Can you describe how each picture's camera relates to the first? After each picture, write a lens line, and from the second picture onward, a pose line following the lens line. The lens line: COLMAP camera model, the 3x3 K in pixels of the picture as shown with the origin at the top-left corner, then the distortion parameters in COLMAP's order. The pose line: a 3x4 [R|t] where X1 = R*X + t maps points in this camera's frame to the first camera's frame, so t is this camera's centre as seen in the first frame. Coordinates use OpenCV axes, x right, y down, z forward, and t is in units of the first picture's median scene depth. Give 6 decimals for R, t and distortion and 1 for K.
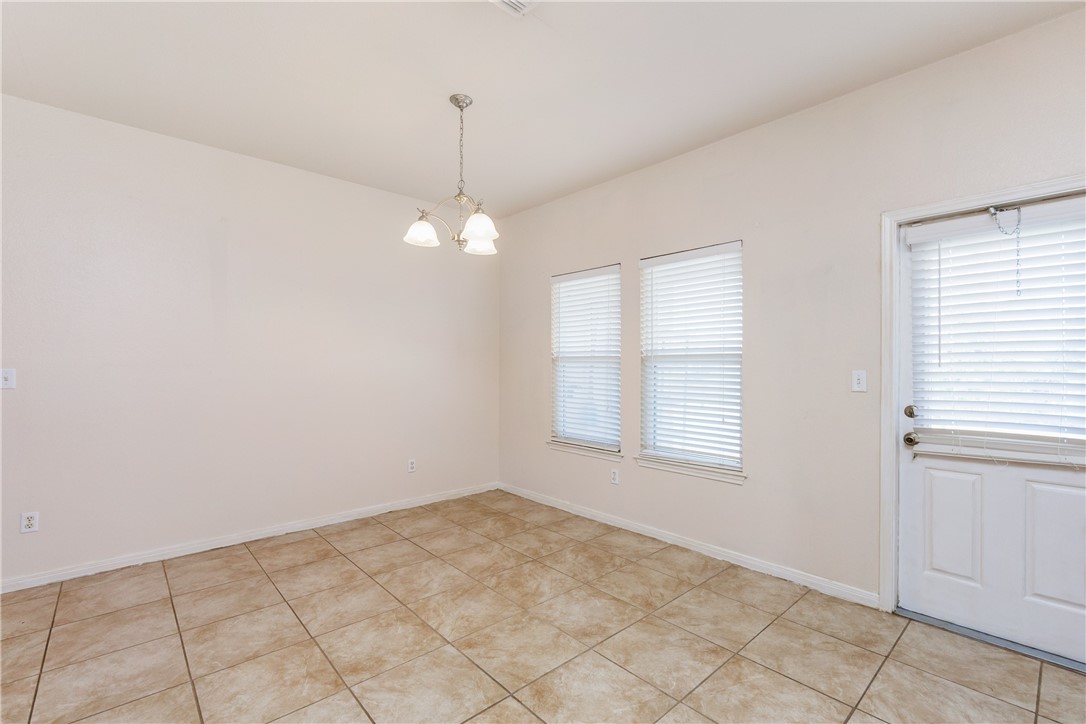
lens RADIAL K [[479.4, 0, 545.9], [0, 479.4, 360.7], [0, 0, 1]] dist [0.002040, -0.002776]
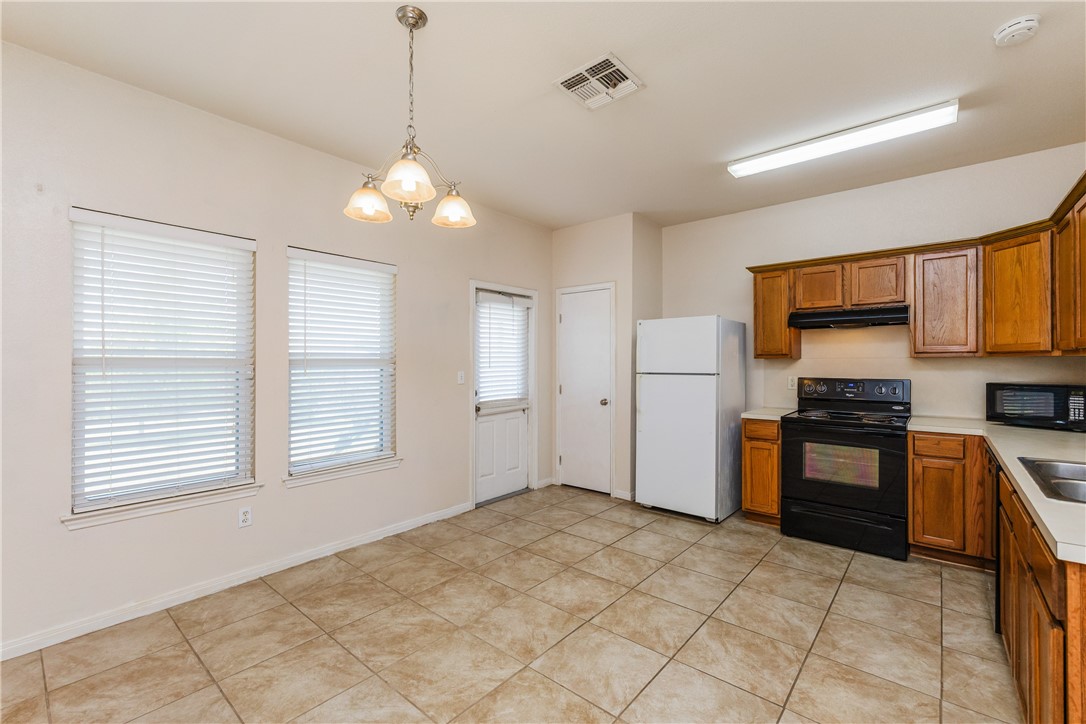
lens RADIAL K [[457.2, 0, 546.9], [0, 457.2, 359.7], [0, 0, 1]] dist [-0.003799, 0.000831]
pose [[-0.129638, 0.007662, 0.991532, -0.969706], [-0.007455, 0.999934, -0.008701, -0.006696], [-0.991533, -0.008519, -0.129573, 0.951107]]
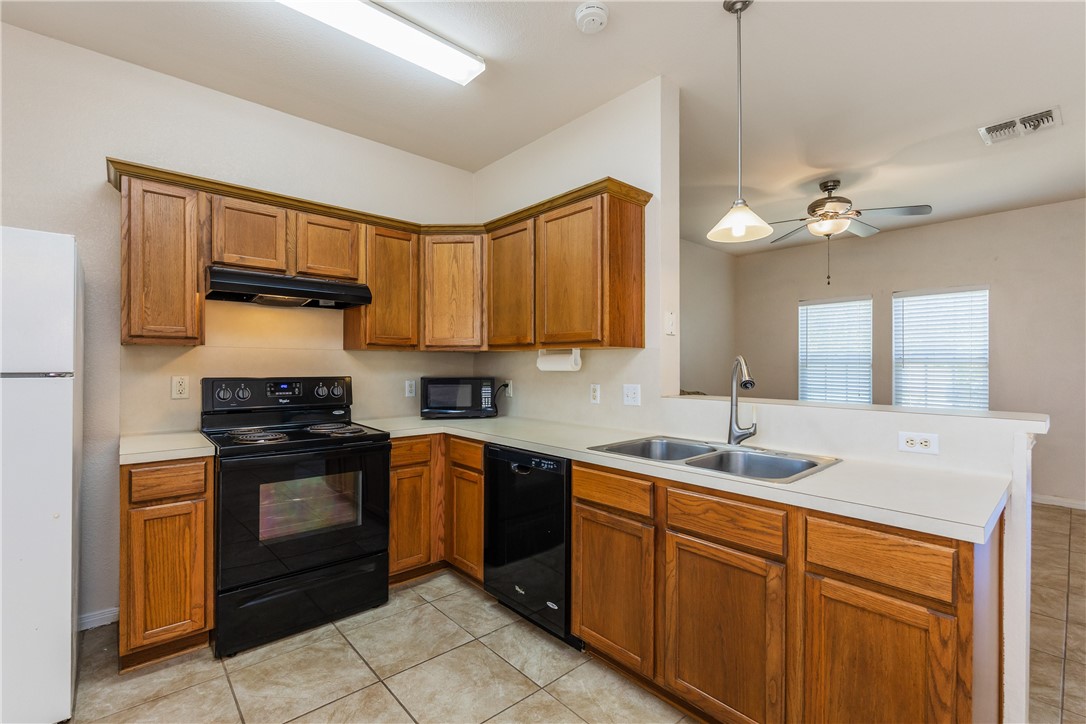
lens RADIAL K [[479.4, 0, 540.3], [0, 479.4, 363.3], [0, 0, 1]] dist [0.002040, -0.002776]
pose [[-0.999899, -0.005950, 0.012935, -0.220816], [-0.006057, 0.999948, -0.008236, 0.008554], [-0.012886, -0.008314, -0.999882, 0.865183]]
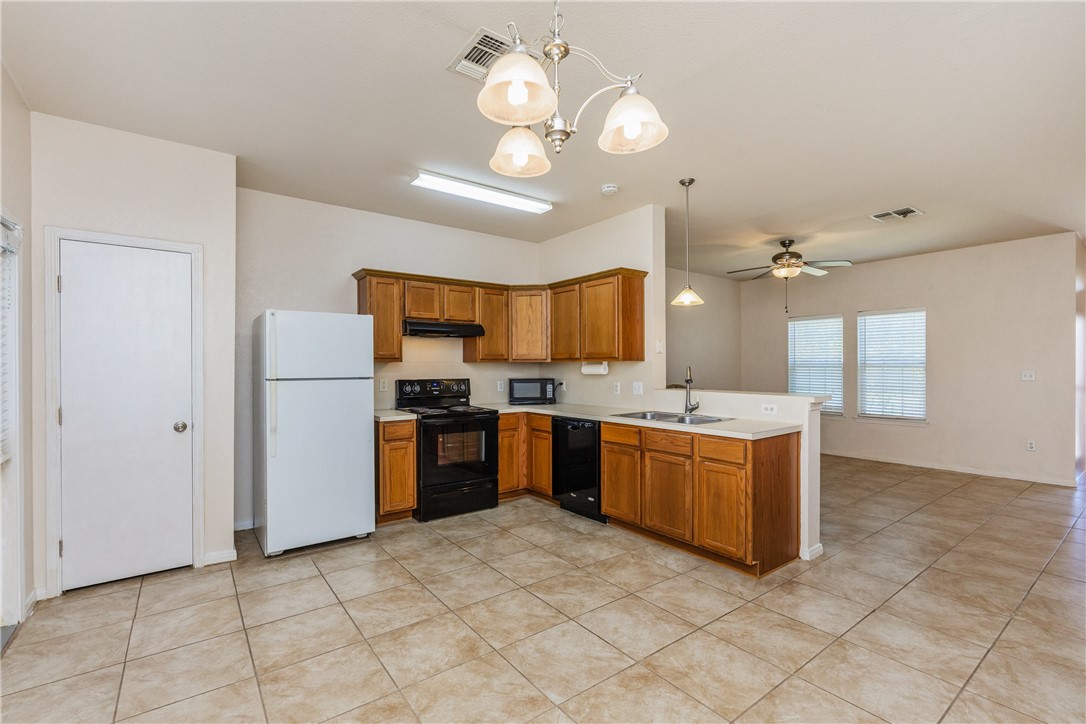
lens RADIAL K [[479.4, 0, 538.1], [0, 479.4, 363.8], [0, 0, 1]] dist [0.002040, -0.002776]
pose [[-0.994436, 0.000922, 0.105342, -0.226303], [-0.000374, 0.999924, -0.012284, -0.002200], [-0.105345, -0.012255, -0.994360, 1.626271]]
